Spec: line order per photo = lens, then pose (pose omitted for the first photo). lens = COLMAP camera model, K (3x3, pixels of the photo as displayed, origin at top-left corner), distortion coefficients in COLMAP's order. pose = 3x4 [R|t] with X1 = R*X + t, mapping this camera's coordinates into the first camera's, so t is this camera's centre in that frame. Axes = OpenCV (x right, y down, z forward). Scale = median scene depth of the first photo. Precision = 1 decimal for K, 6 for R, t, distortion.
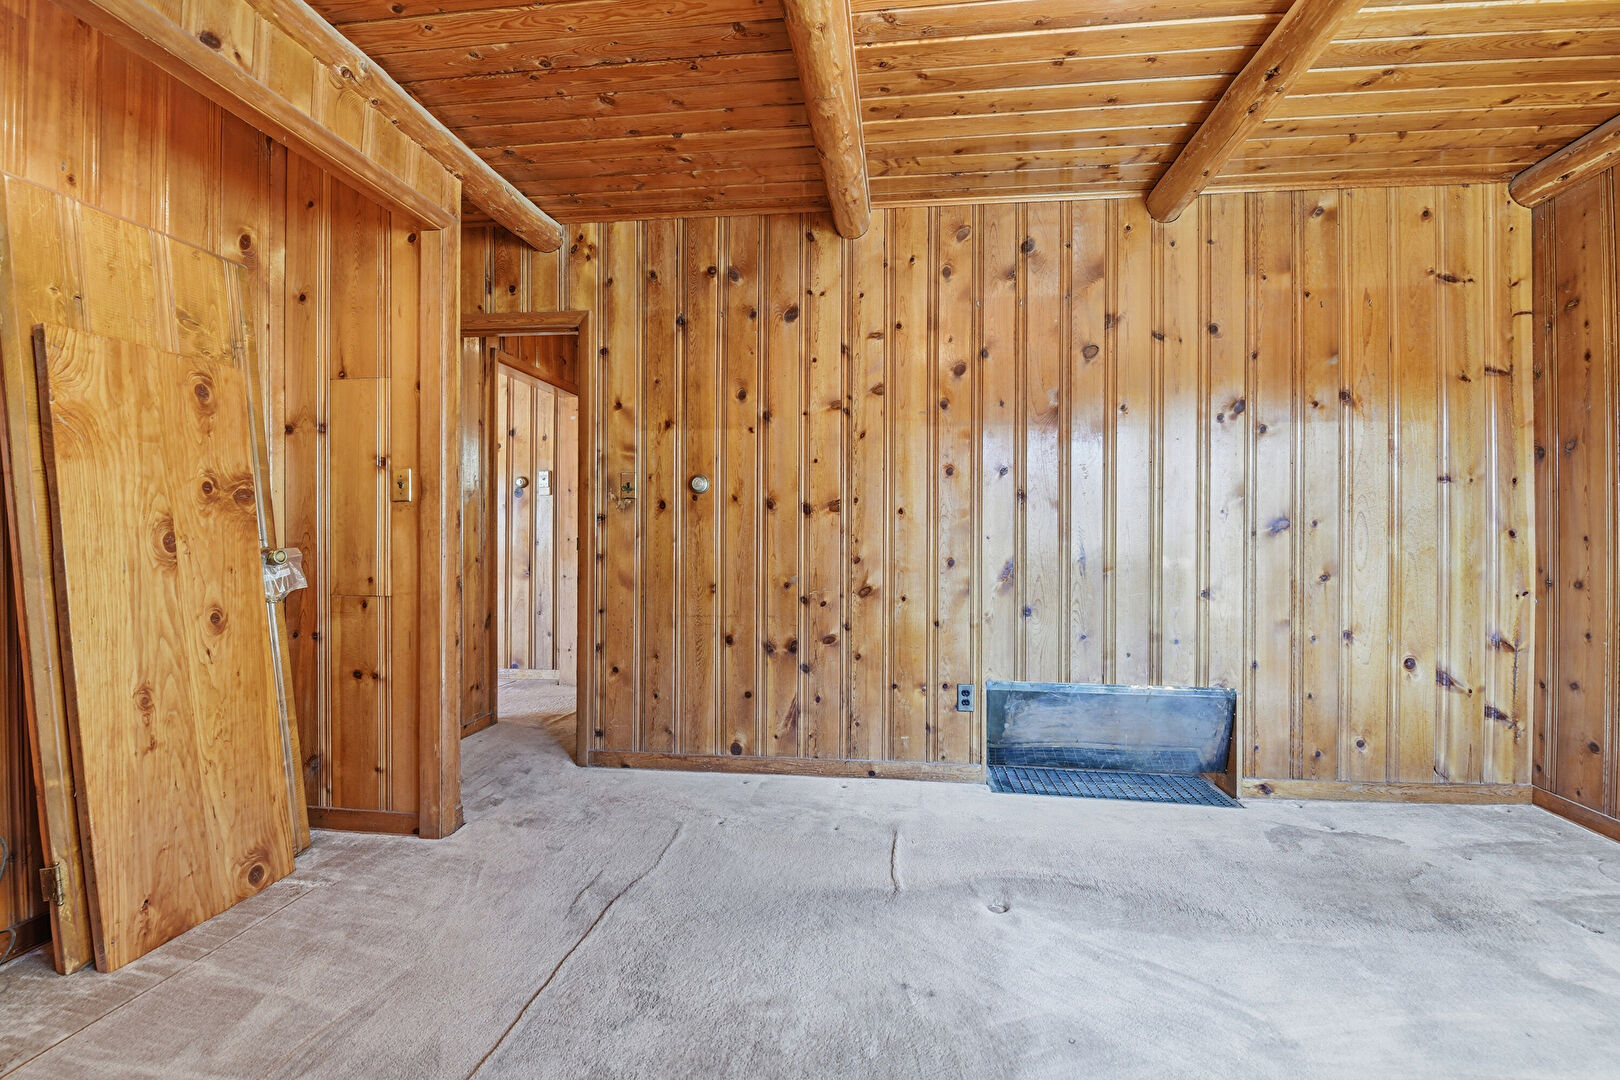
lens RADIAL K [[704.0, 0, 816.8], [0, 704.0, 533.9], [0, 0, 1]] dist [-0.022342, -0.002787]
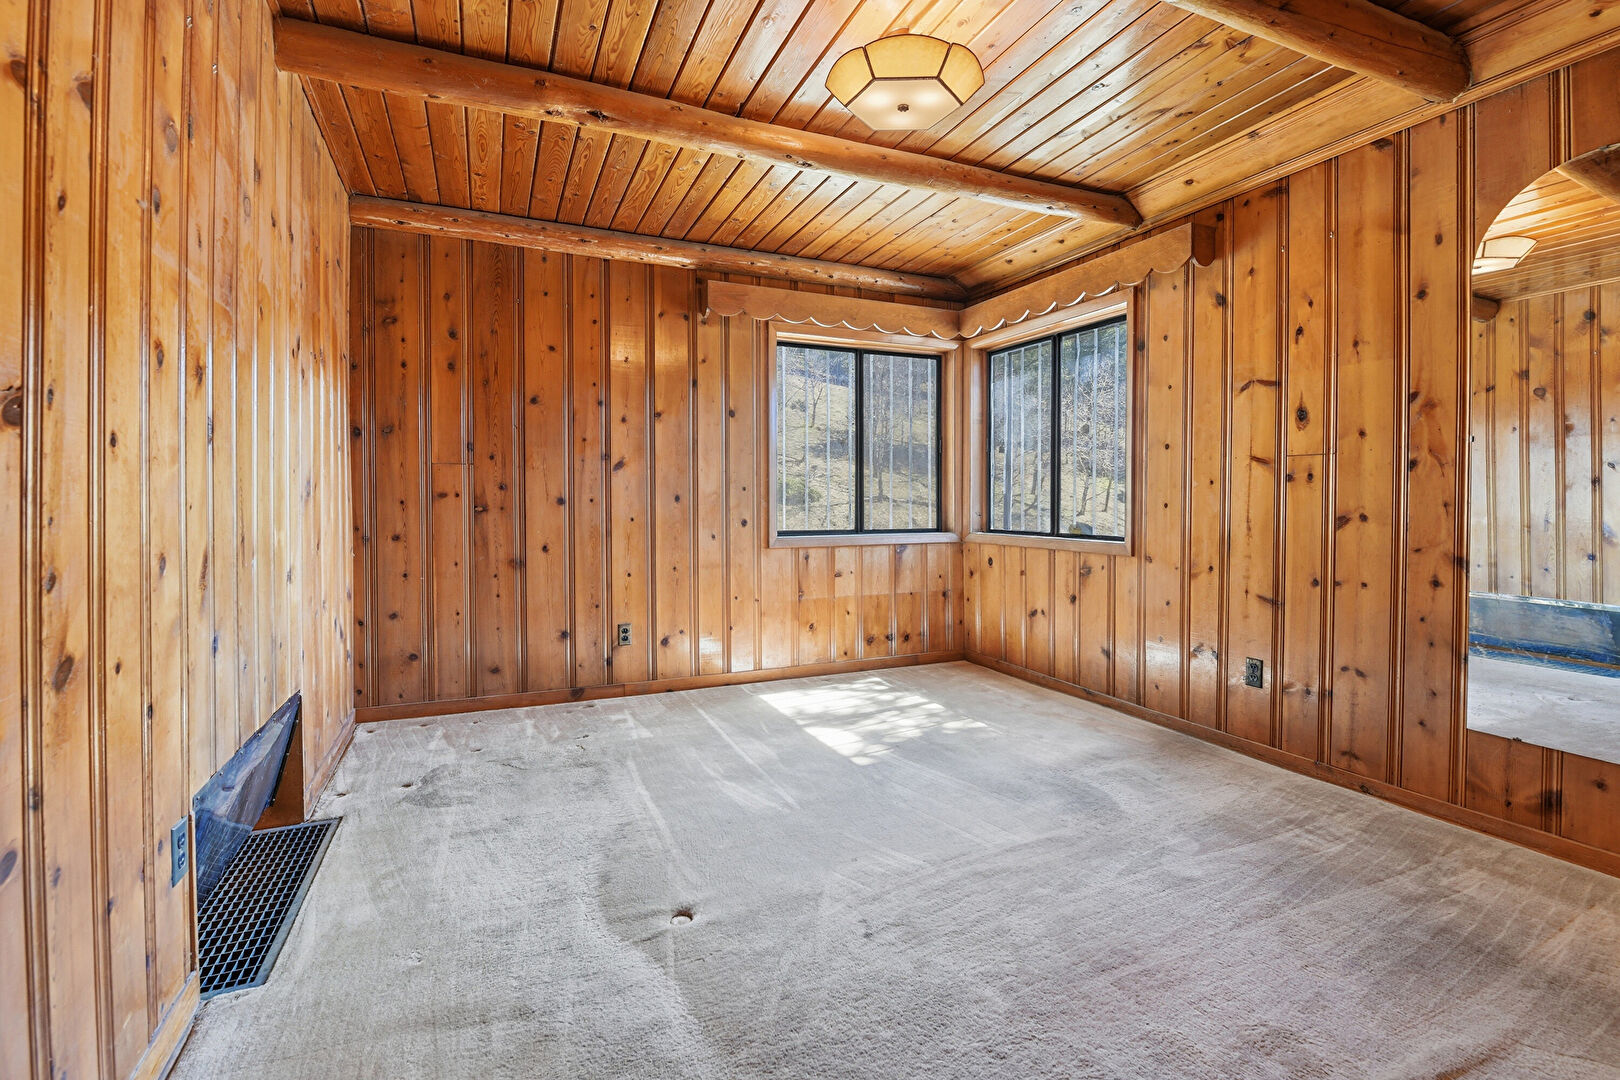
lens RADIAL K [[704.0, 0, 817.6], [0, 704.0, 509.2], [0, 0, 1]] dist [-0.022342, -0.002787]
pose [[-0.515048, -0.012463, 0.857071, -0.451729], [-0.000014, 0.999894, 0.014532, 0.000711], [-0.857161, 0.007473, -0.514994, 1.010662]]
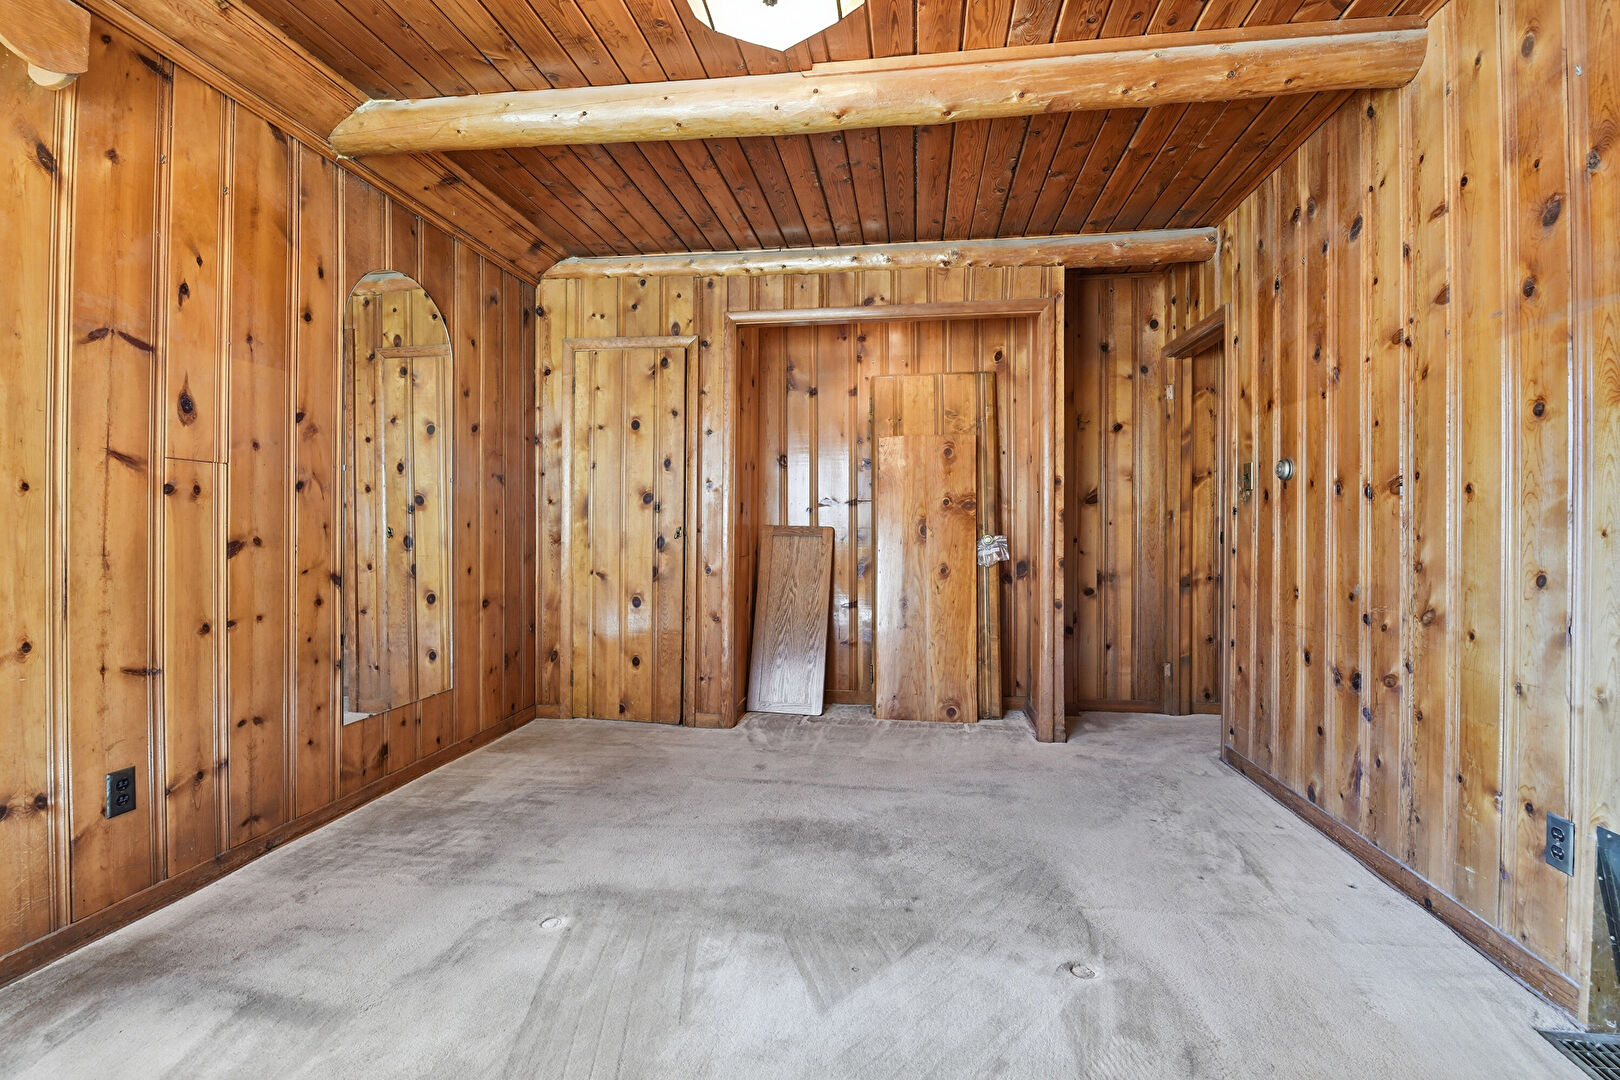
lens RADIAL K [[704.0, 0, 804.1], [0, 704.0, 530.0], [0, 0, 1]] dist [-0.022342, -0.002787]
pose [[-0.039146, 0.002145, -0.999231, 0.851457], [-0.006550, 0.999976, 0.002403, 0.006172], [0.999212, 0.006639, -0.039131, 0.541944]]
